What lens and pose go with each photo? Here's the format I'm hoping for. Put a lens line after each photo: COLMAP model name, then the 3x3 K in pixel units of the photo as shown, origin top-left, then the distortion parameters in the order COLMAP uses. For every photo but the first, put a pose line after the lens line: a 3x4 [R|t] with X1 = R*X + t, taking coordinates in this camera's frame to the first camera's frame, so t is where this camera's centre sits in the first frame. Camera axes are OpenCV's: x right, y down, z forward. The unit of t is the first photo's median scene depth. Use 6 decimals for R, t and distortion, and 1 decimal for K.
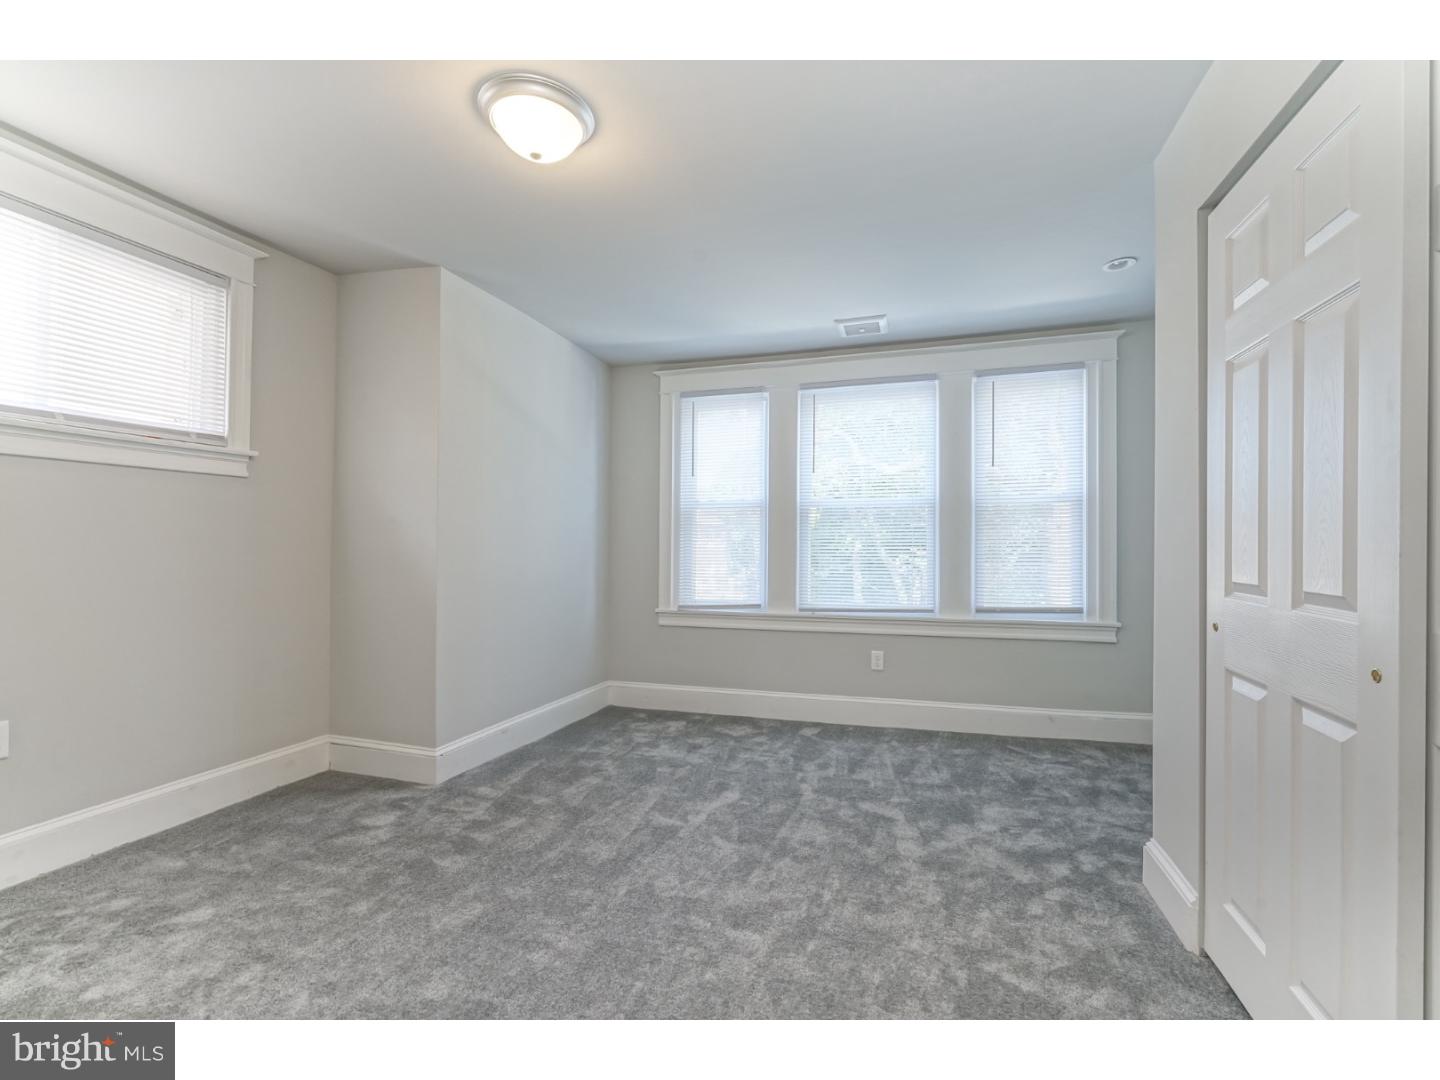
lens RADIAL K [[671.8, 0, 727.4], [0, 671.8, 540.8], [0, 0, 1]] dist [-0.013904, 0.005164]
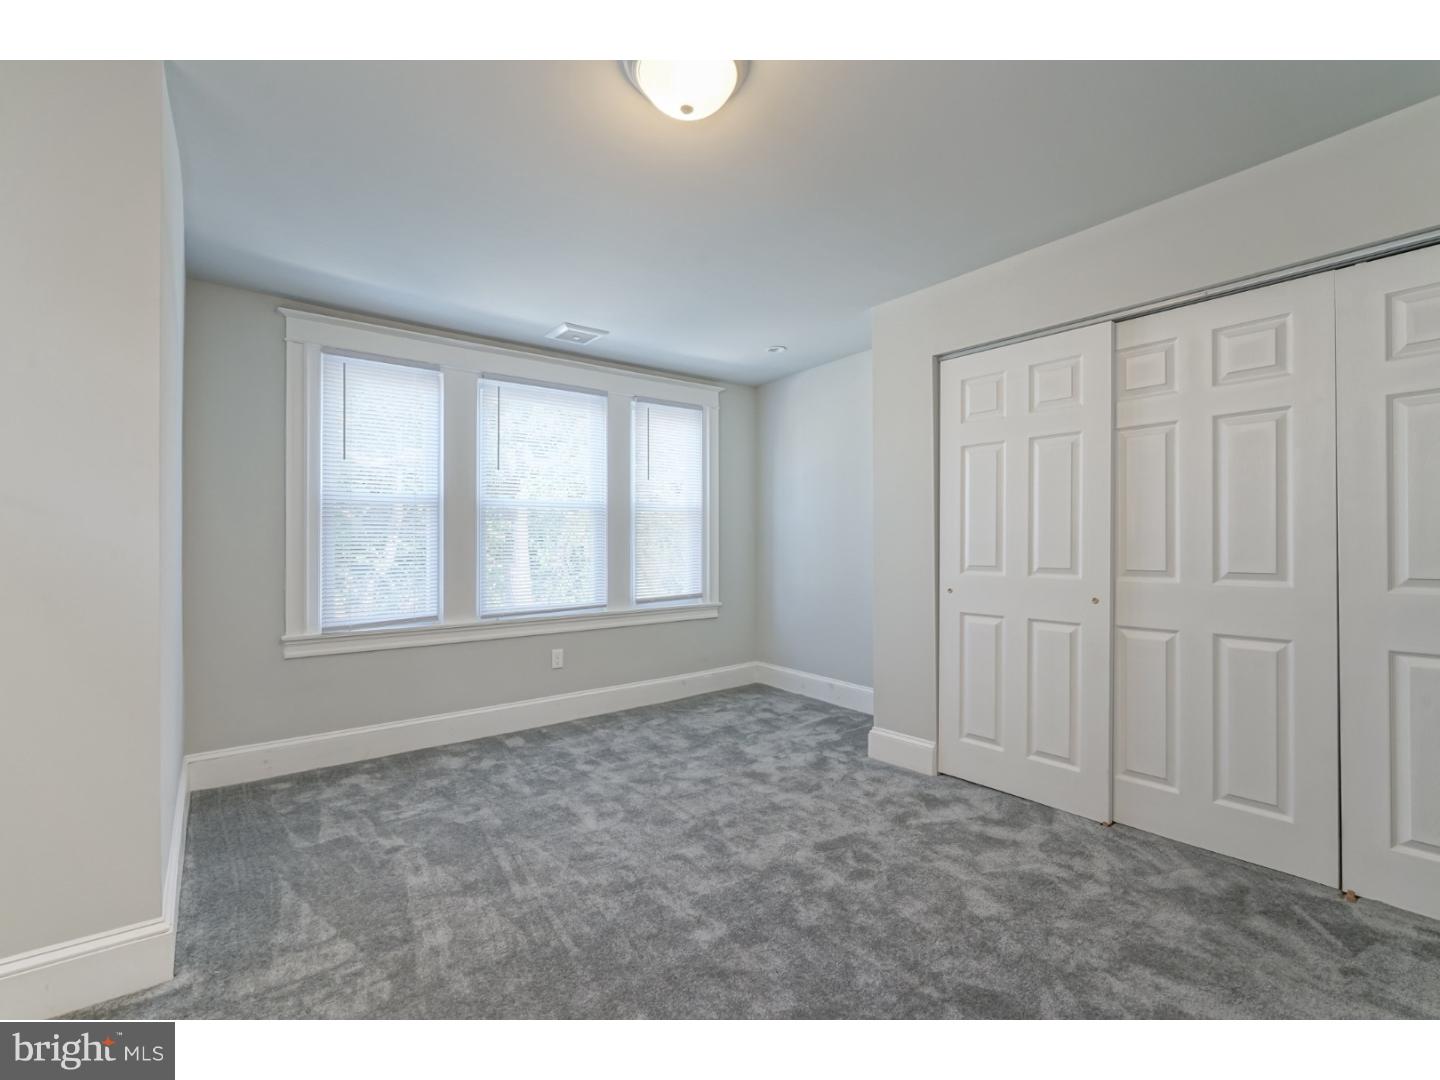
lens RADIAL K [[671.8, 0, 711.9], [0, 671.8, 544.1], [0, 0, 1]] dist [-0.013904, 0.005164]
pose [[0.541563, -0.003403, 0.840653, -0.553770], [-0.001712, 0.999985, 0.005151, -0.003129], [-0.840659, -0.004228, 0.541549, 0.265946]]
